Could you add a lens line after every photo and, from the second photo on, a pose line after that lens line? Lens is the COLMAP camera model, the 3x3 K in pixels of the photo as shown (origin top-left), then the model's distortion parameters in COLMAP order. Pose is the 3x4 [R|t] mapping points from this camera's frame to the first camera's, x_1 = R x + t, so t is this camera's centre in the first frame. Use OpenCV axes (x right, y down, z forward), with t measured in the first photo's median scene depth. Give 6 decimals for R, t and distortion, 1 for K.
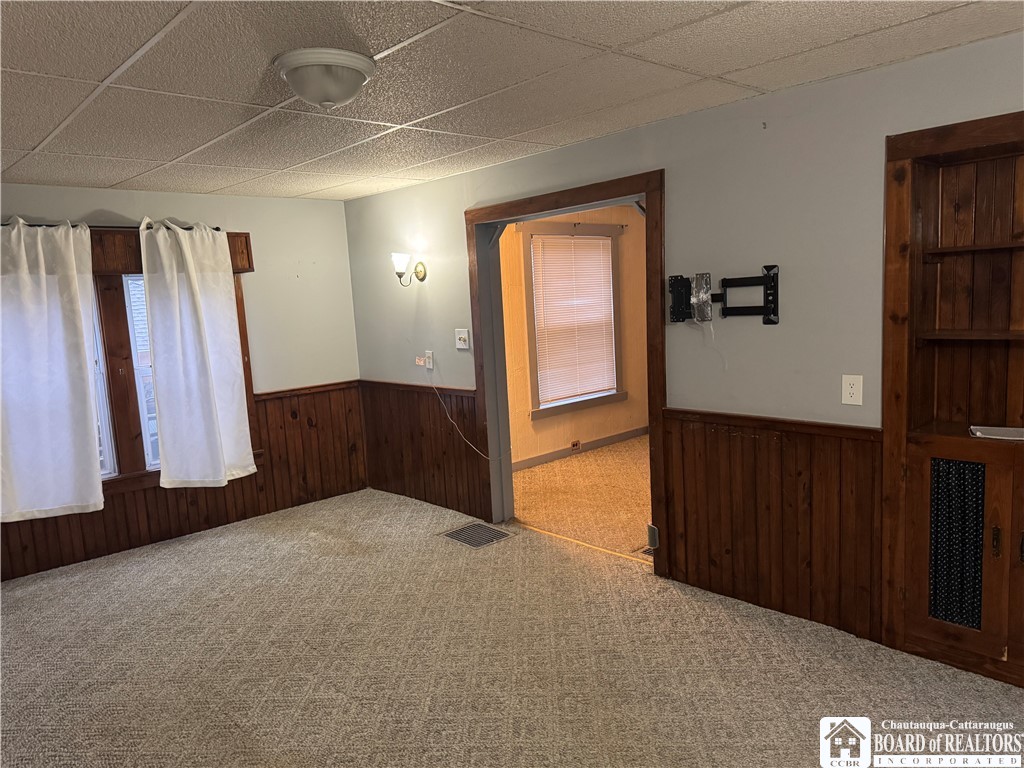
lens RADIAL K [[715.6, 0, 512.2], [0, 715.6, 390.6], [0, 0, 1]] dist [0.030582, -0.049711]
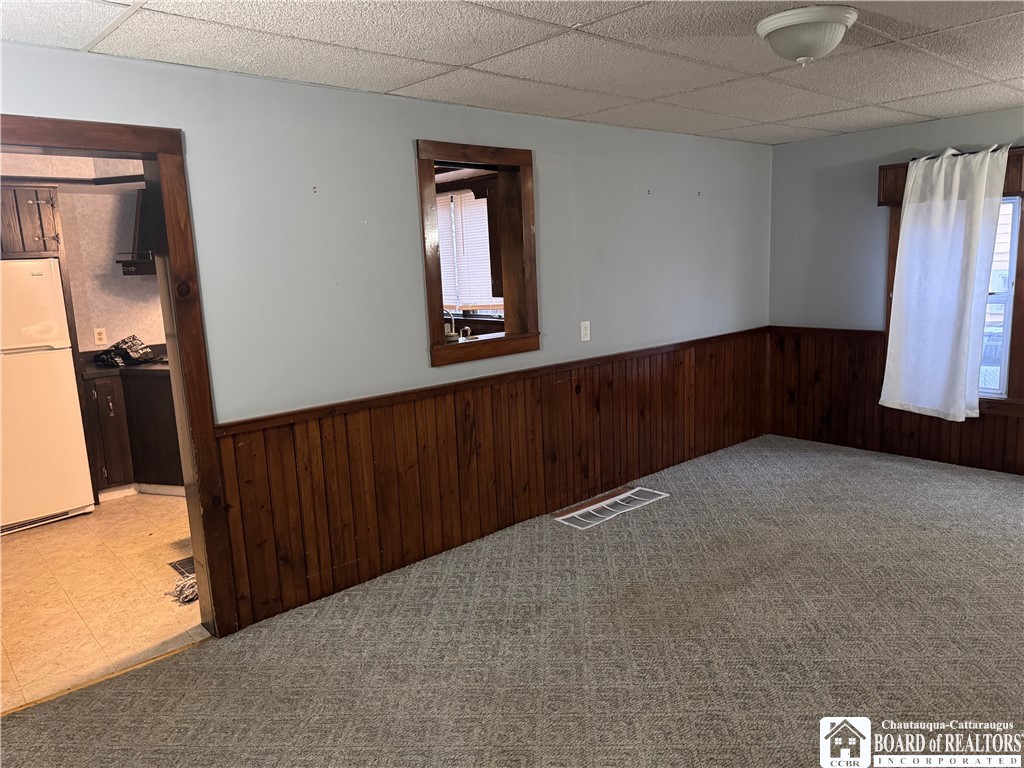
lens RADIAL K [[715.6, 0, 512.2], [0, 715.6, 390.6], [0, 0, 1]] dist [0.030582, -0.049711]
pose [[-0.022582, 0.235008, -0.971731, 0.502873], [-0.086278, 0.967895, 0.236085, -0.079370], [0.996015, 0.089170, -0.001581, 0.348068]]
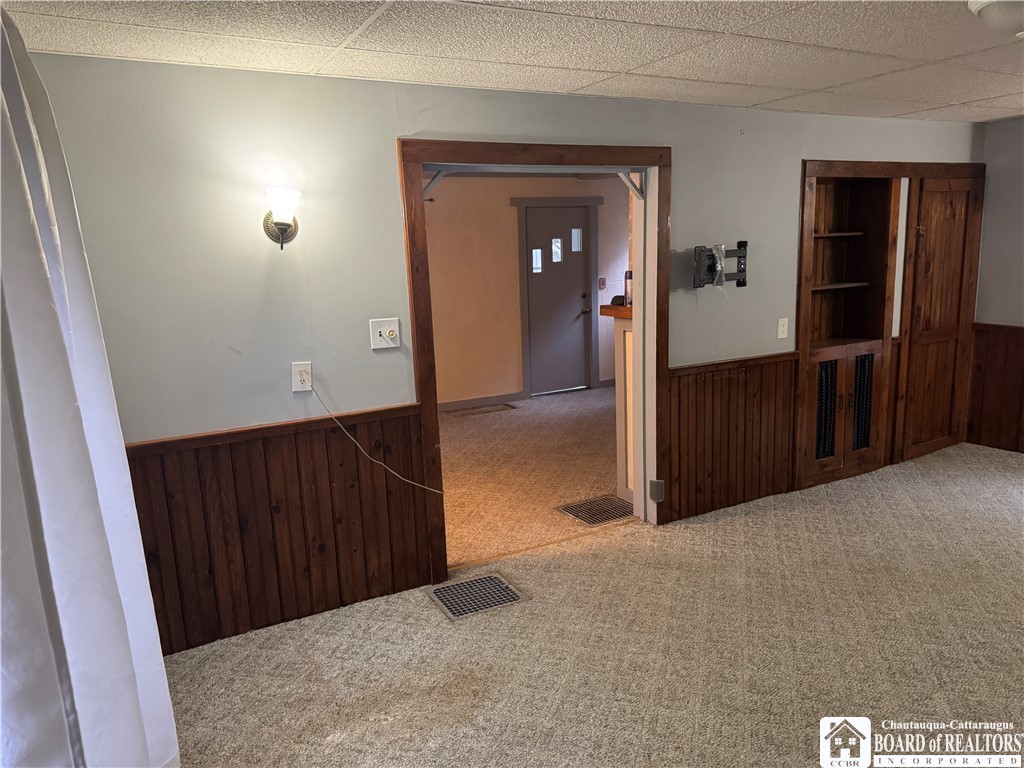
lens RADIAL K [[731.7, 0, 514.8], [0, 731.7, 401.6], [0, 0, 1]] dist [0.020508, -0.000662]
pose [[0.237661, -0.159332, 0.958191, -0.806473], [0.149776, 0.980669, 0.125920, -0.089818], [-0.959731, 0.113588, 0.256931, 0.828088]]
